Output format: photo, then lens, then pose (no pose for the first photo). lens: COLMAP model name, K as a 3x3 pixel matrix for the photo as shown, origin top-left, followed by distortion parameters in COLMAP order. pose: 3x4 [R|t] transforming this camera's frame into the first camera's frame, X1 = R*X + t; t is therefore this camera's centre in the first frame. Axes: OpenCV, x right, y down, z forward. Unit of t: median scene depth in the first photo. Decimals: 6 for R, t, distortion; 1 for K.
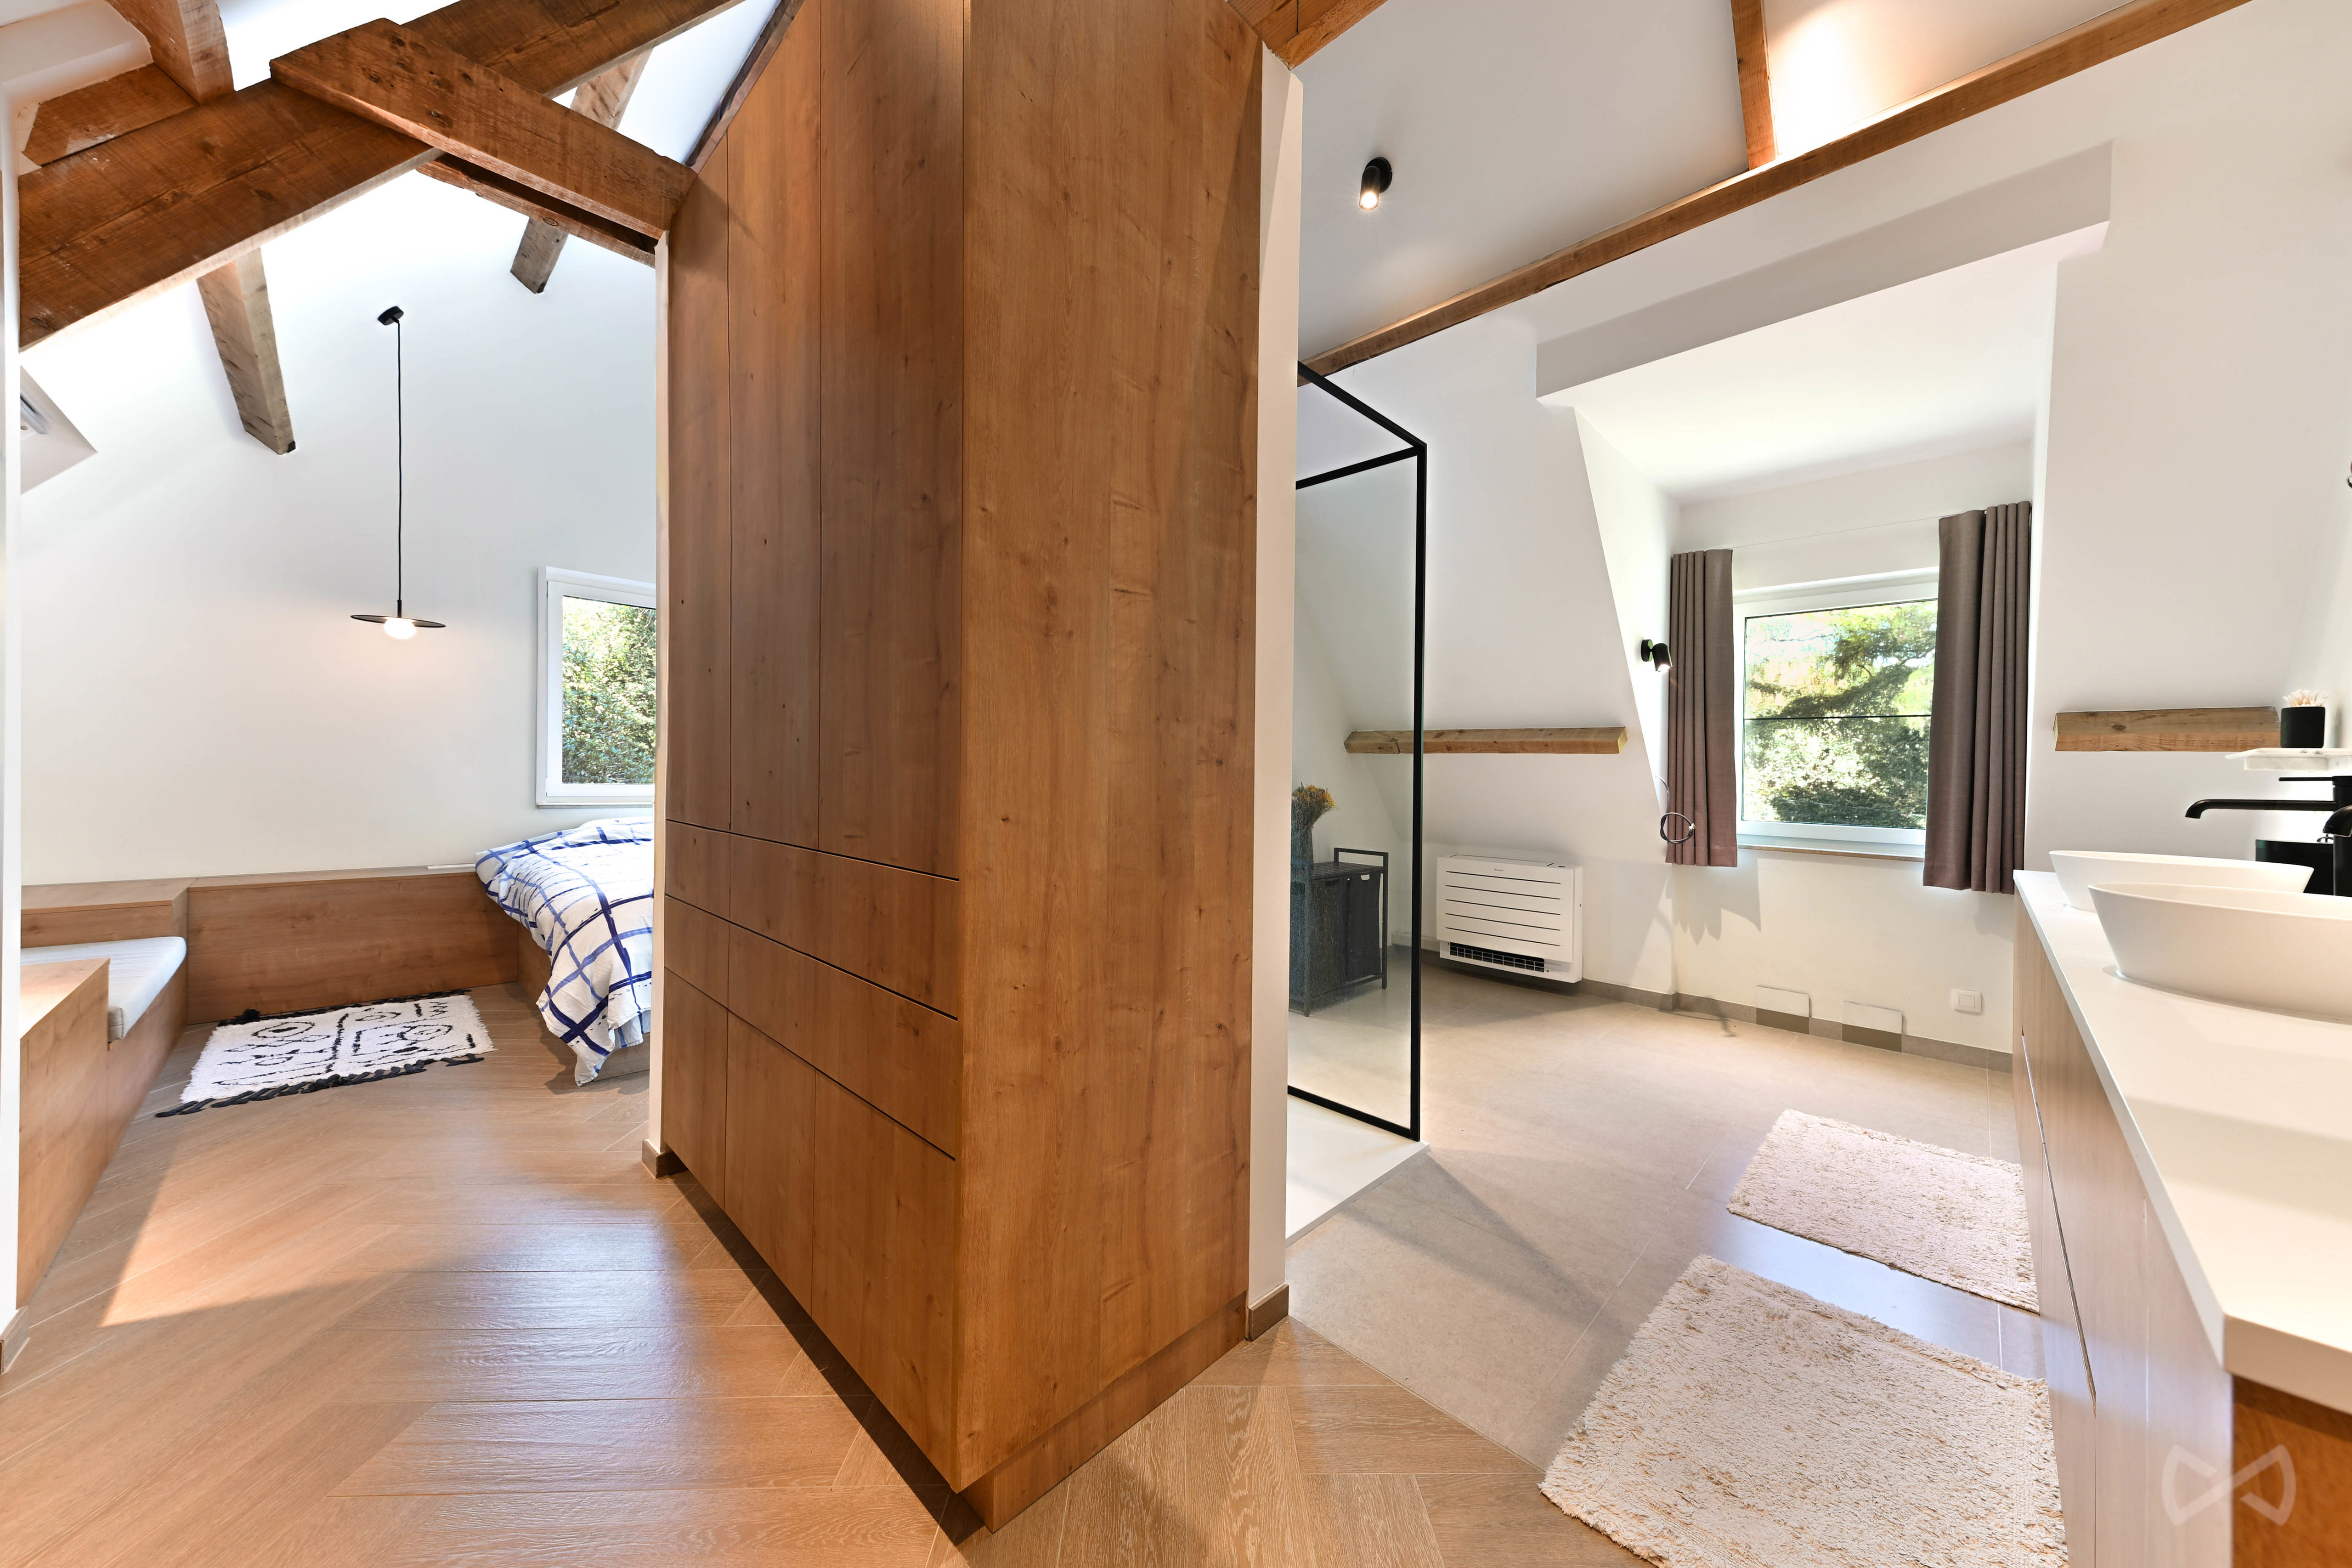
lens RADIAL K [[805.4, 0, 1193.5], [0, 805.4, 770.6], [0, 0, 1]] dist [0.011511, -0.001510]
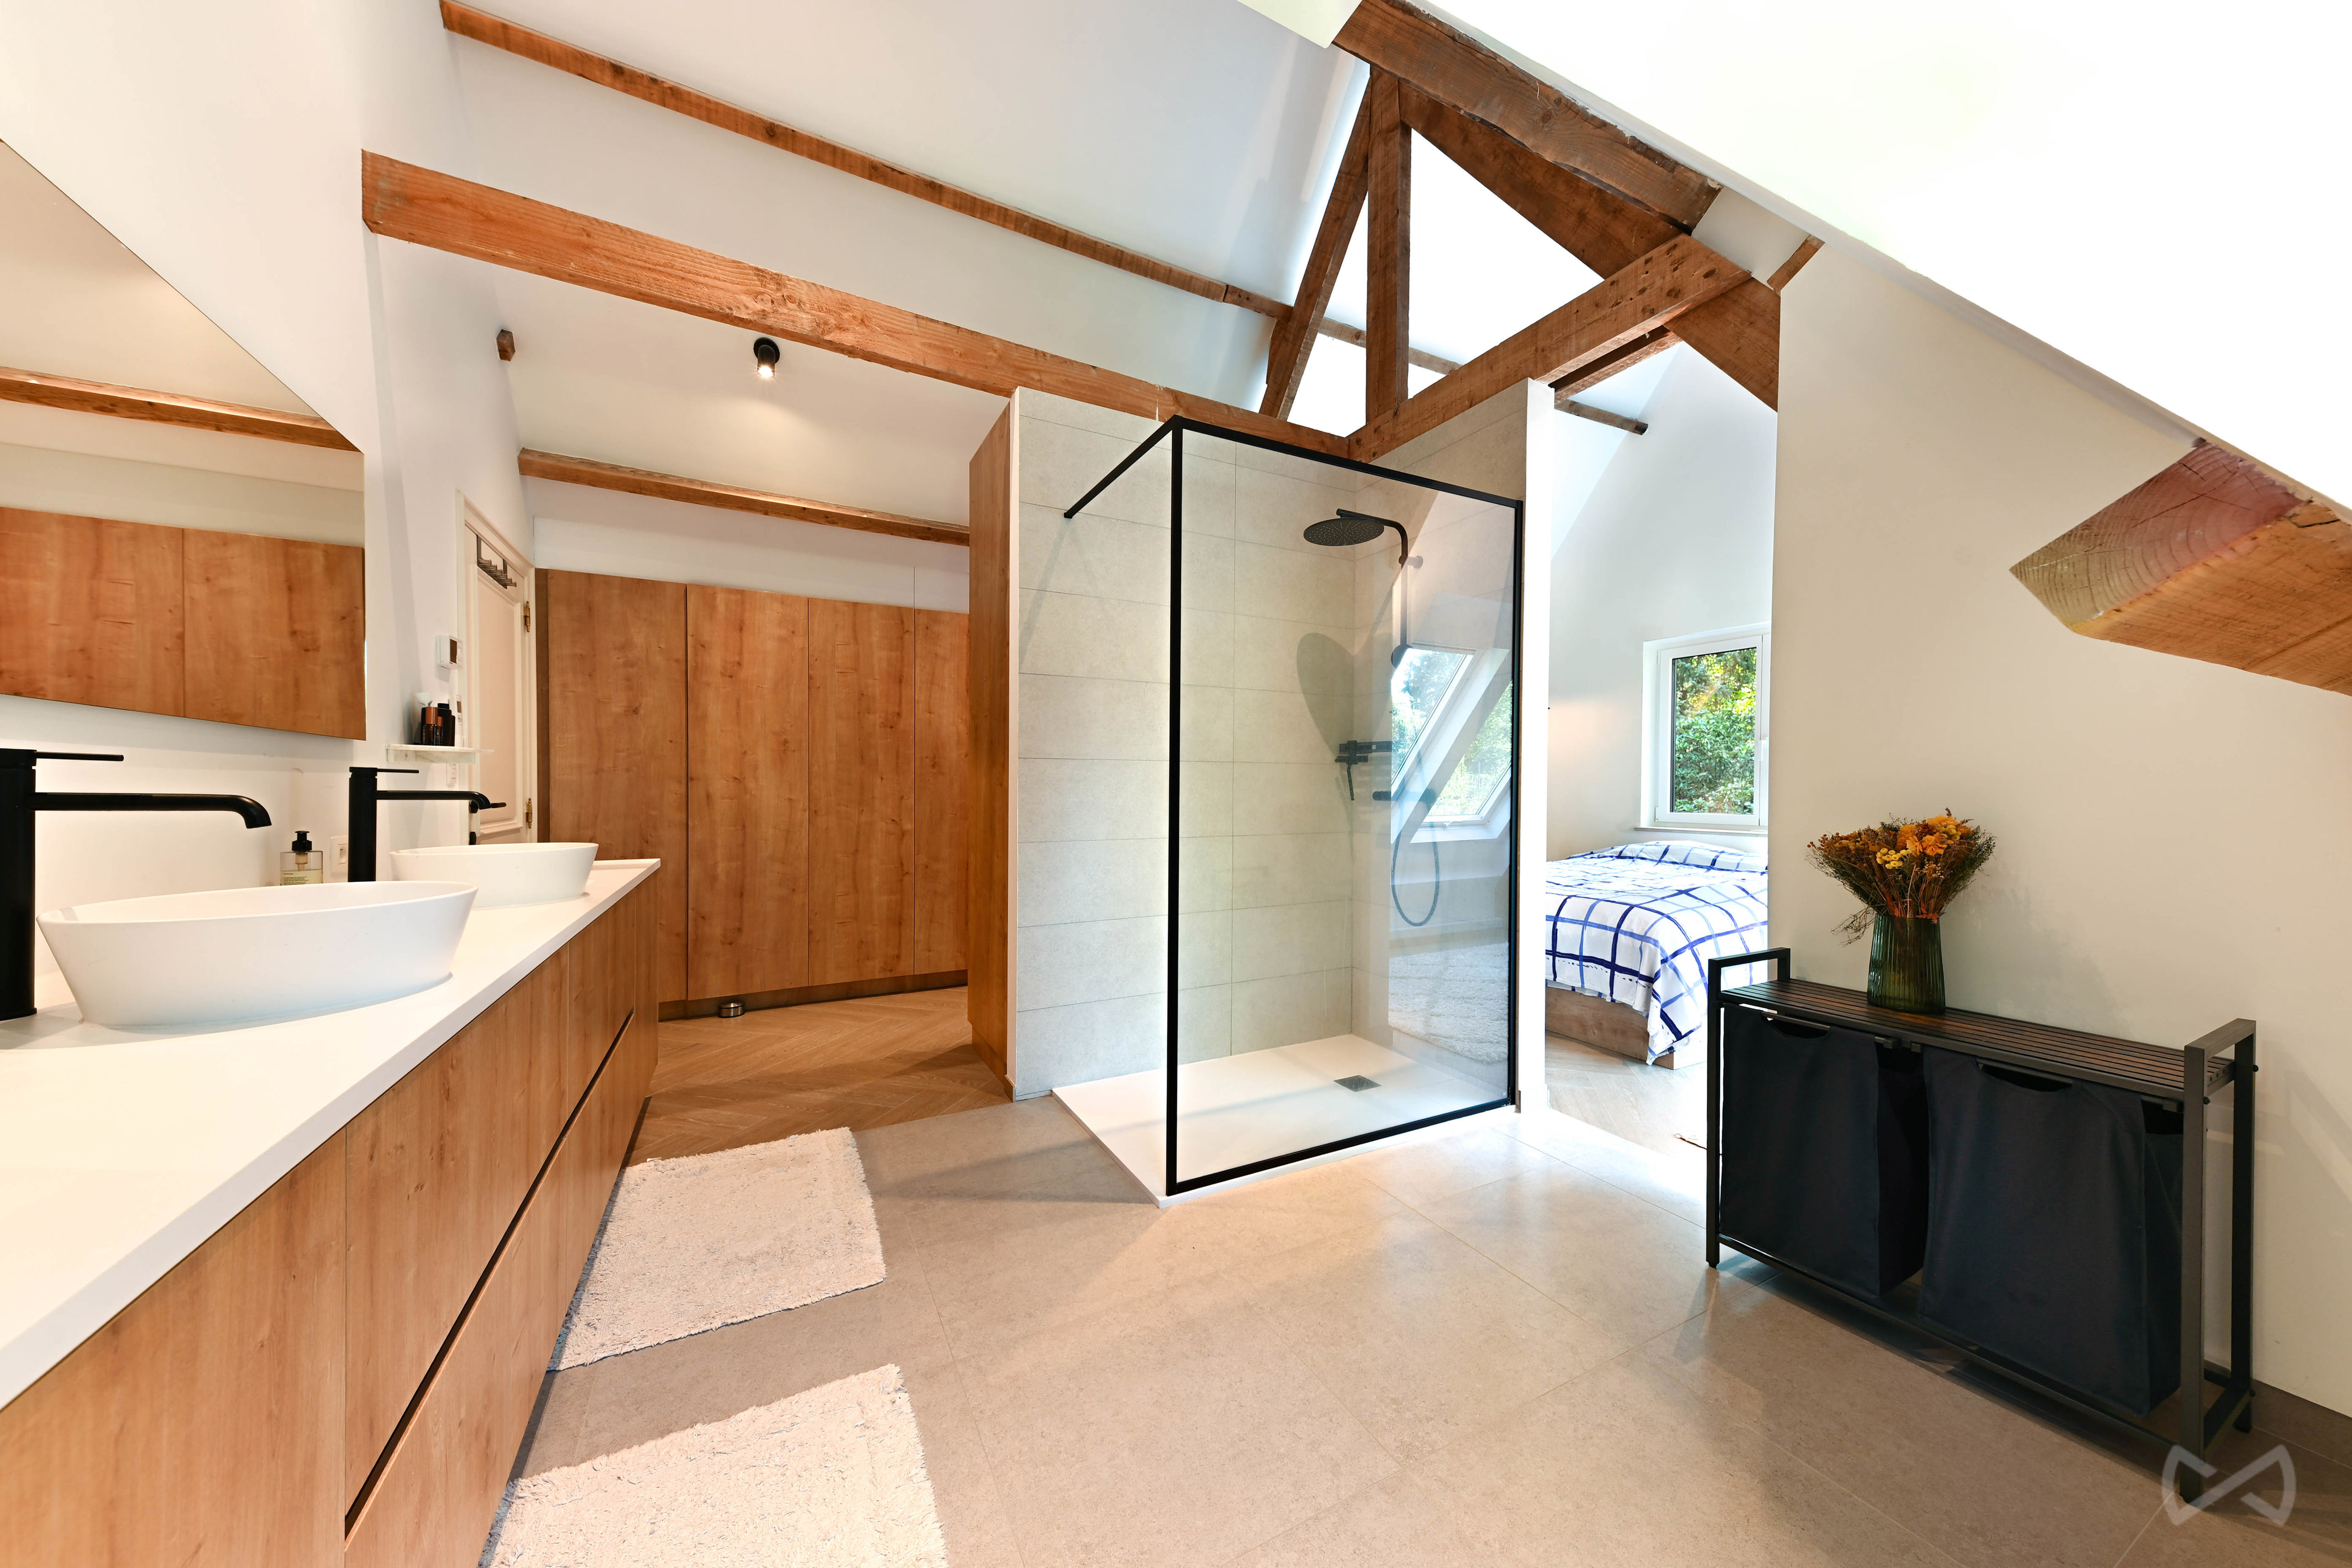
lens RADIAL K [[805.4, 0, 1196.3], [0, 805.4, 798.8], [0, 0, 1]] dist [0.011511, -0.001510]
pose [[-0.306792, -0.013711, -0.951678, 1.779971], [-0.006127, 0.999904, -0.012431, 0.045417], [0.951757, 0.002017, -0.306847, 2.058530]]
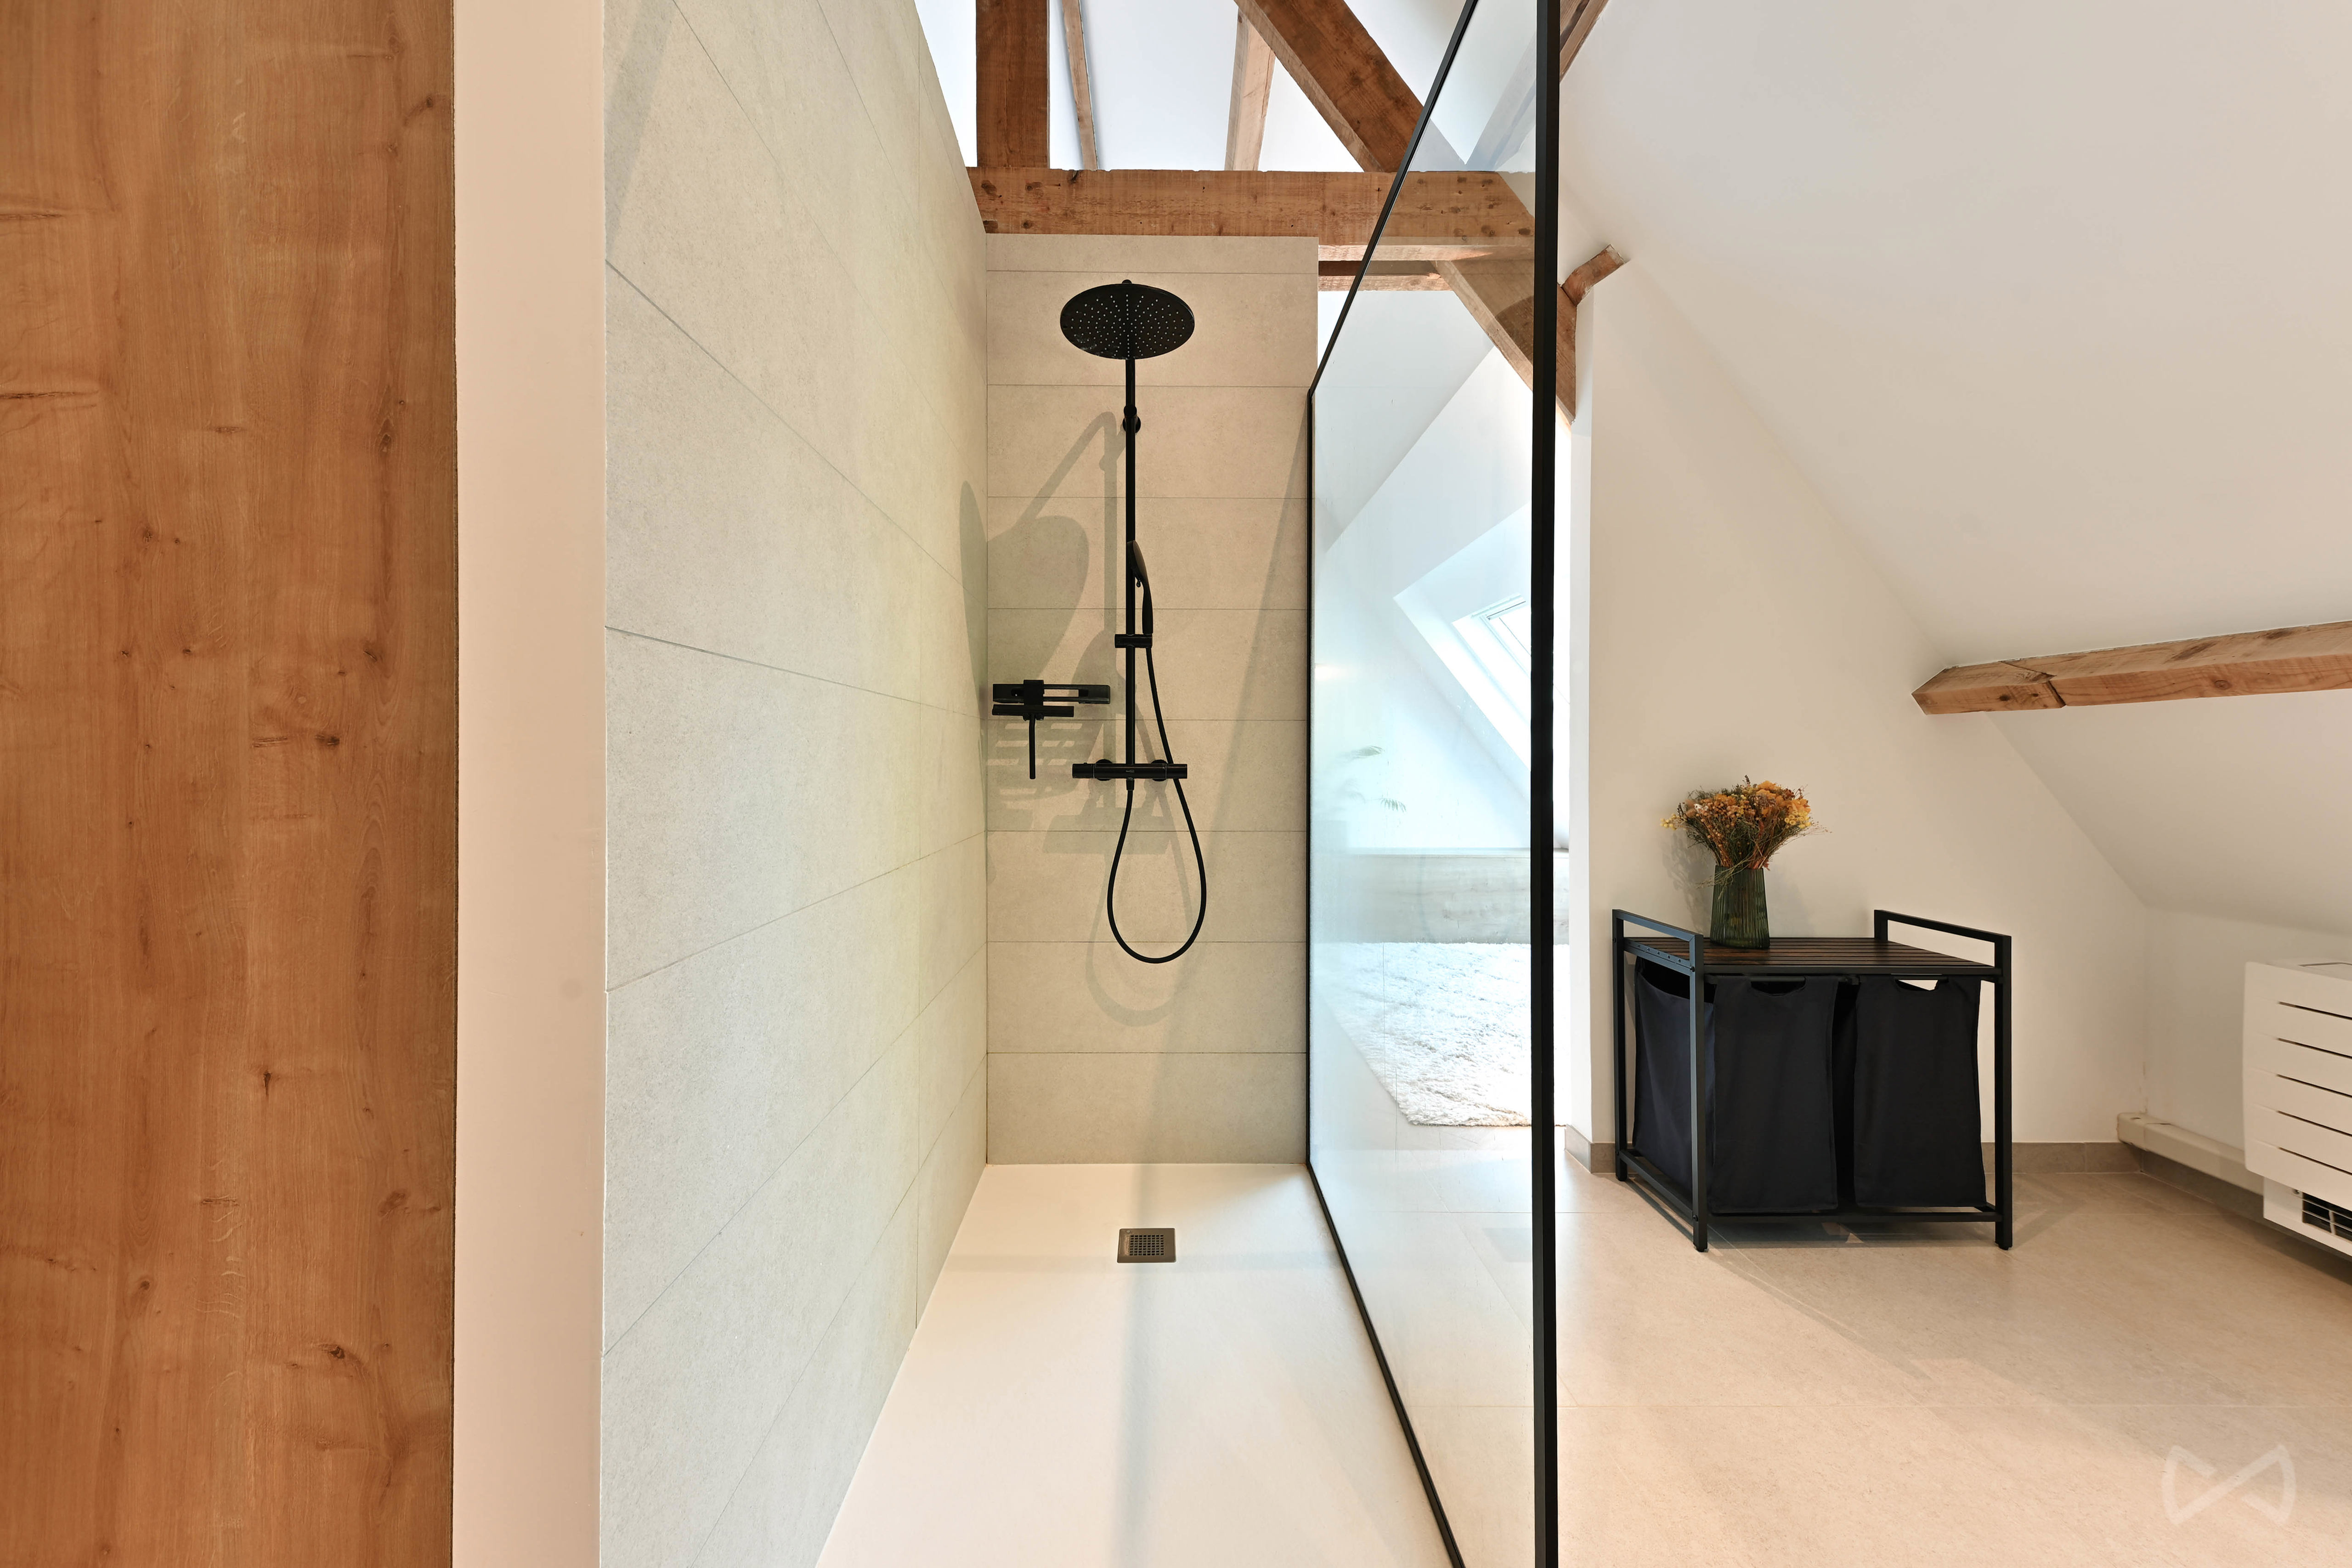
lens RADIAL K [[805.4, 0, 1168.5], [0, 805.4, 768.6], [0, 0, 1]] dist [0.011511, -0.001510]
pose [[0.698499, -0.017875, -0.715387, 0.666995], [0.018555, 0.999804, -0.006865, 0.016282], [0.715370, -0.008478, 0.698694, 1.023996]]
